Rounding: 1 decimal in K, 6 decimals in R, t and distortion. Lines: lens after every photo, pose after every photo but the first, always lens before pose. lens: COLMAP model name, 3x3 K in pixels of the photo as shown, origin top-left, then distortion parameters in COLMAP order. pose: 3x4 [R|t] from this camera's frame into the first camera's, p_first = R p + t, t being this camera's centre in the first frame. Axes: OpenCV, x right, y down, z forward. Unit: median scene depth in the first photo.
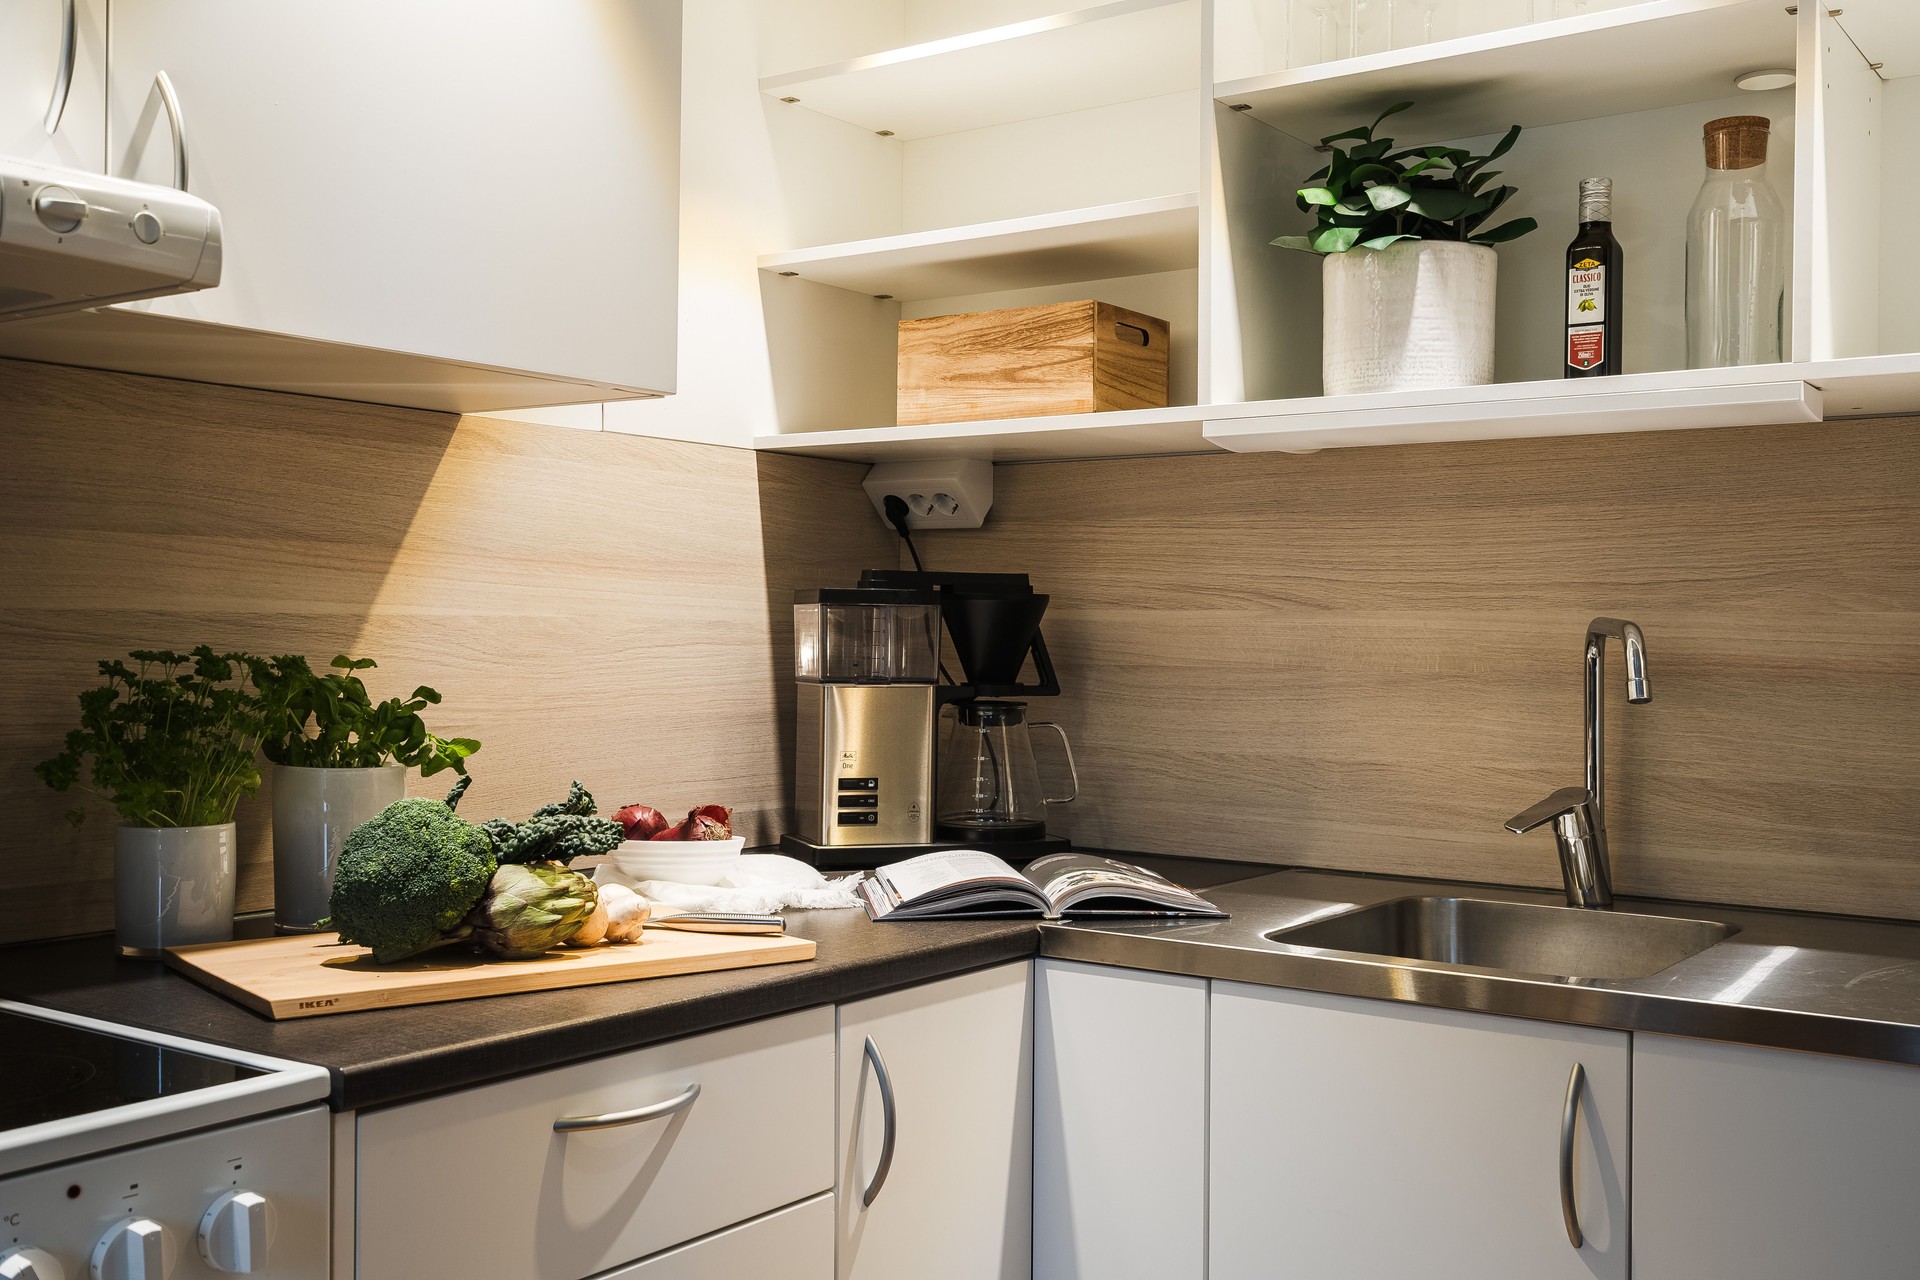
lens RADIAL K [[1904.1, 0, 954.3], [0, 1904.1, 635.6], [0, 0, 1]] dist [0.017620, 0.000000]
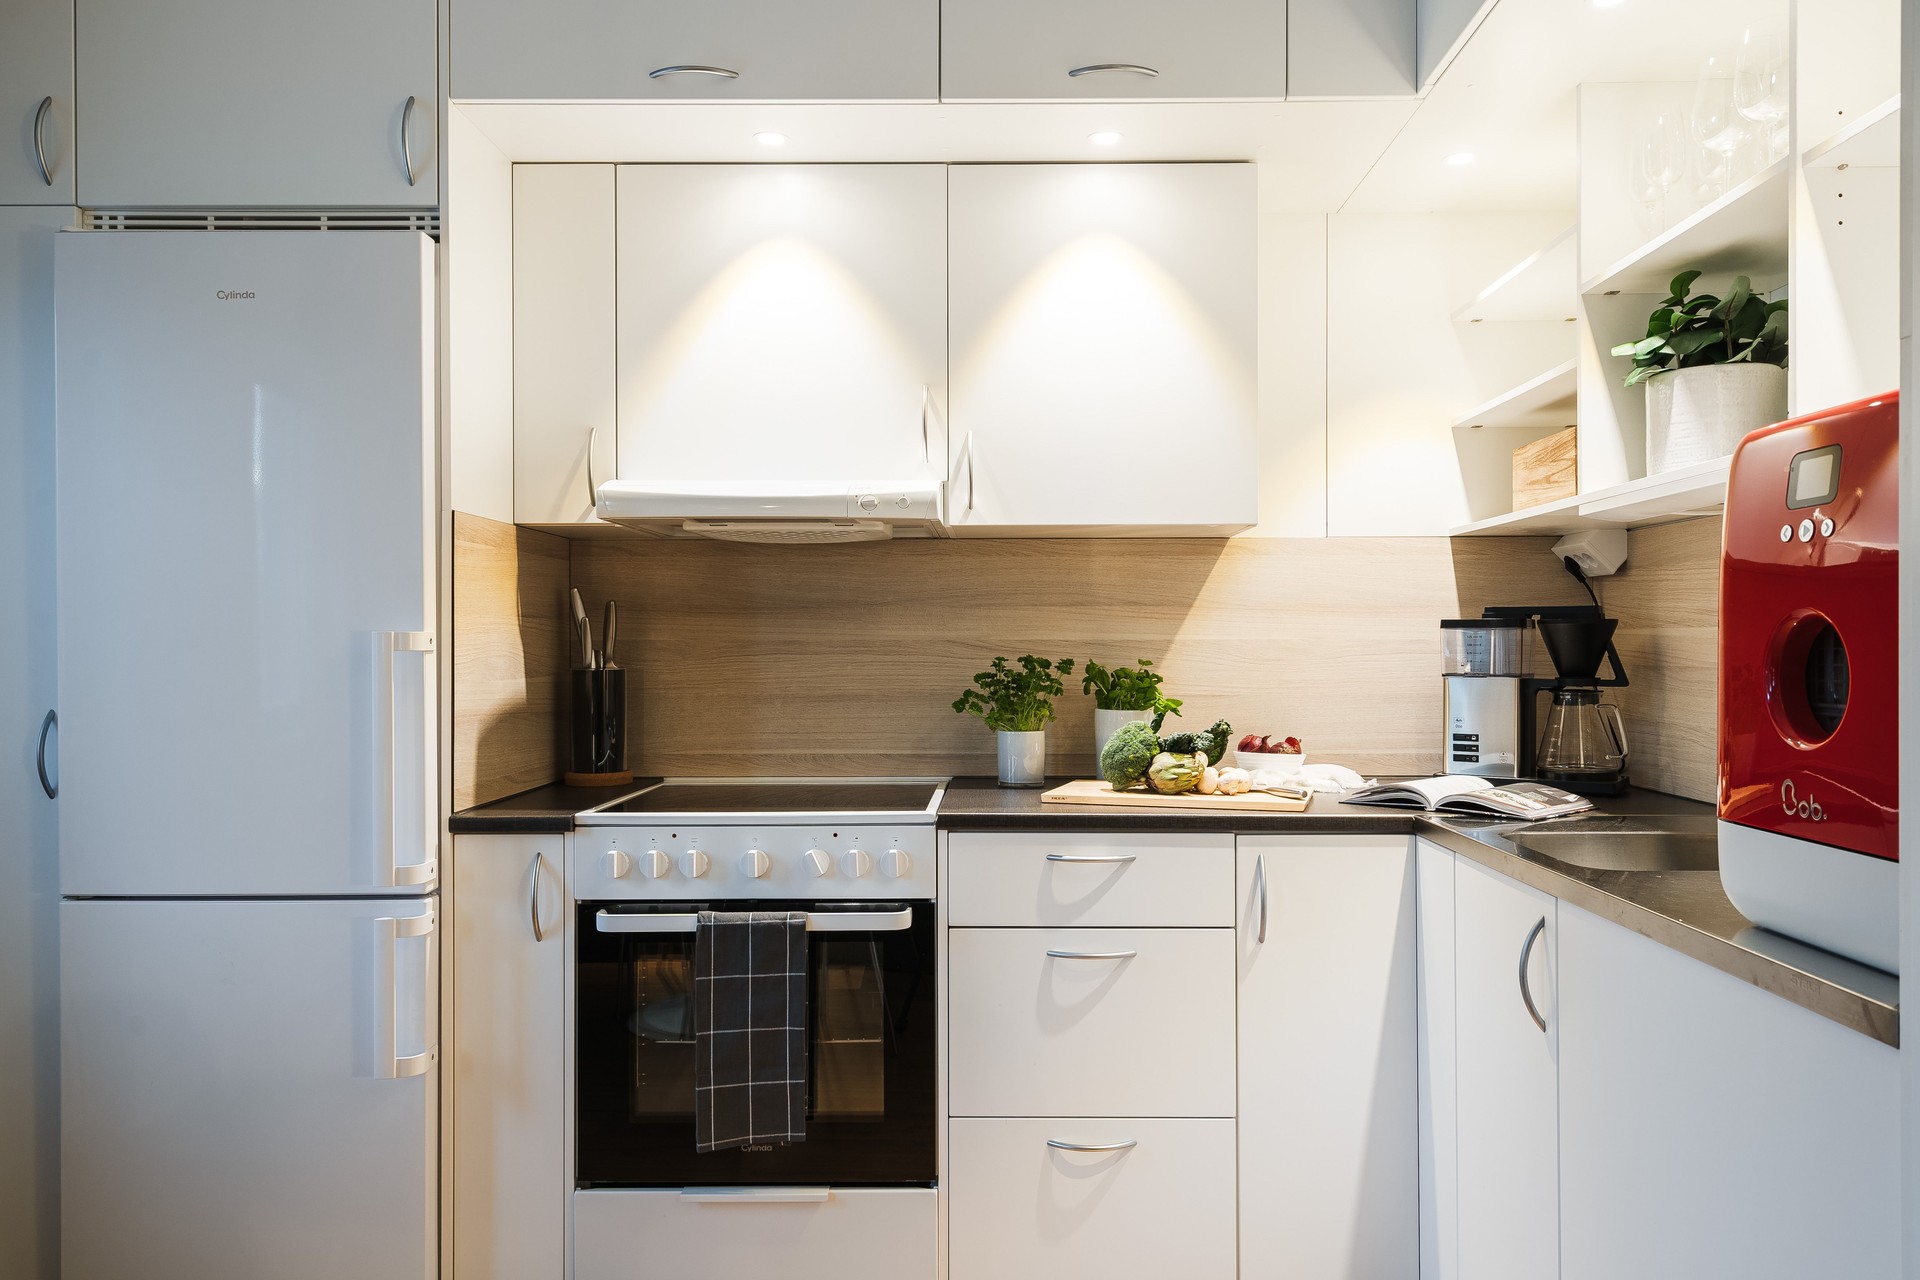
lens RADIAL K [[1375.6, 0, 996.6], [0, 1375.6, 641.5], [0, 0, 1]] dist [0.013808, 0.005713]
pose [[0.588200, -0.016181, -0.808554, 0.830574], [0.006114, 0.999860, -0.015562, 0.013501], [0.808693, 0.004211, 0.588216, -0.037116]]
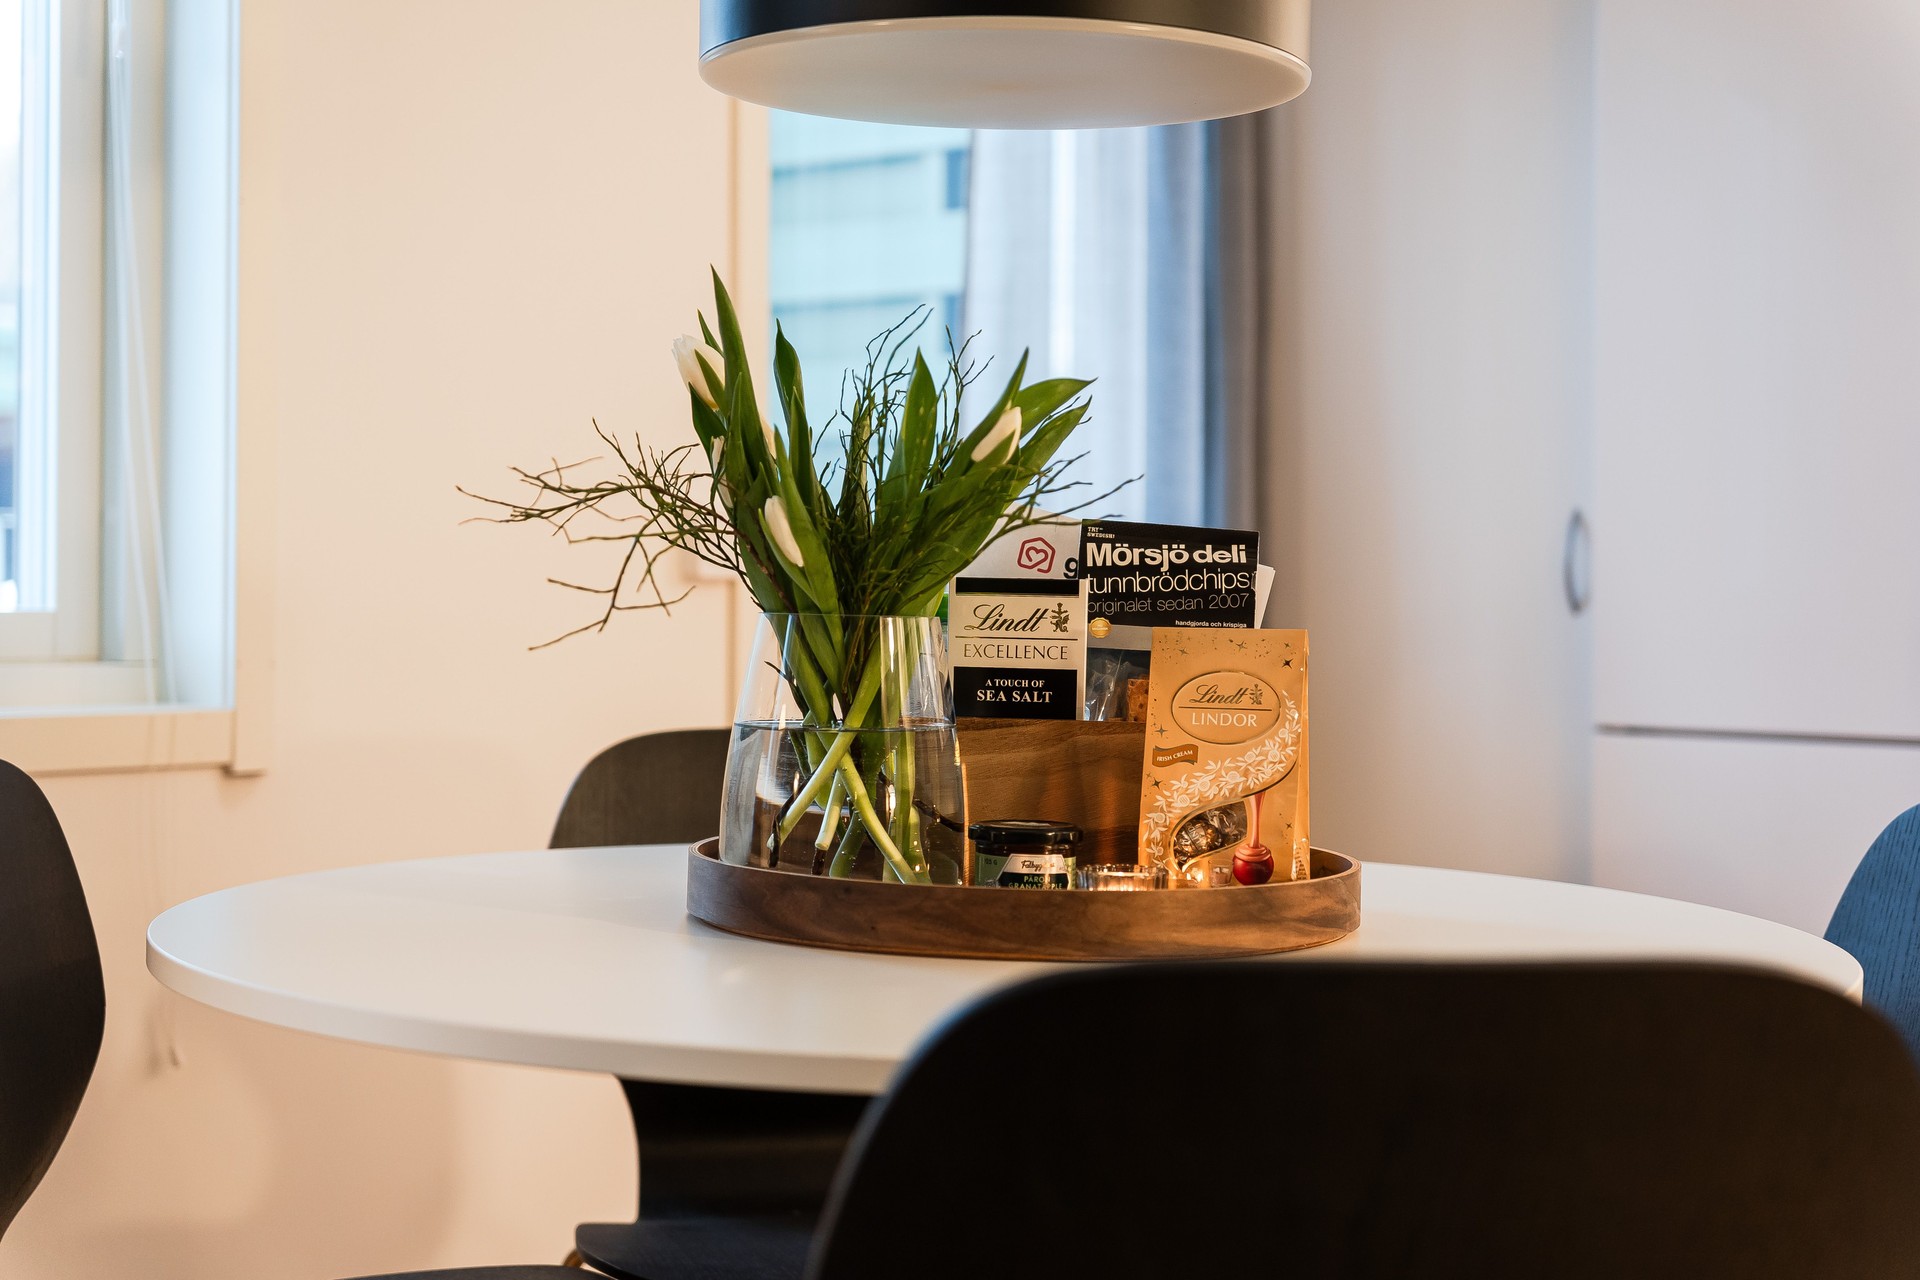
lens RADIAL K [[2795.3, 0, 960.9], [0, 2795.3, 646.9], [0, 0, 1]] dist [0.023043, 0.000000]
pose [[-0.019832, 0.017024, -0.999658, 1.443683], [-0.014168, 0.999750, 0.017307, 0.126419], [0.999703, 0.014507, -0.019585, -0.413942]]
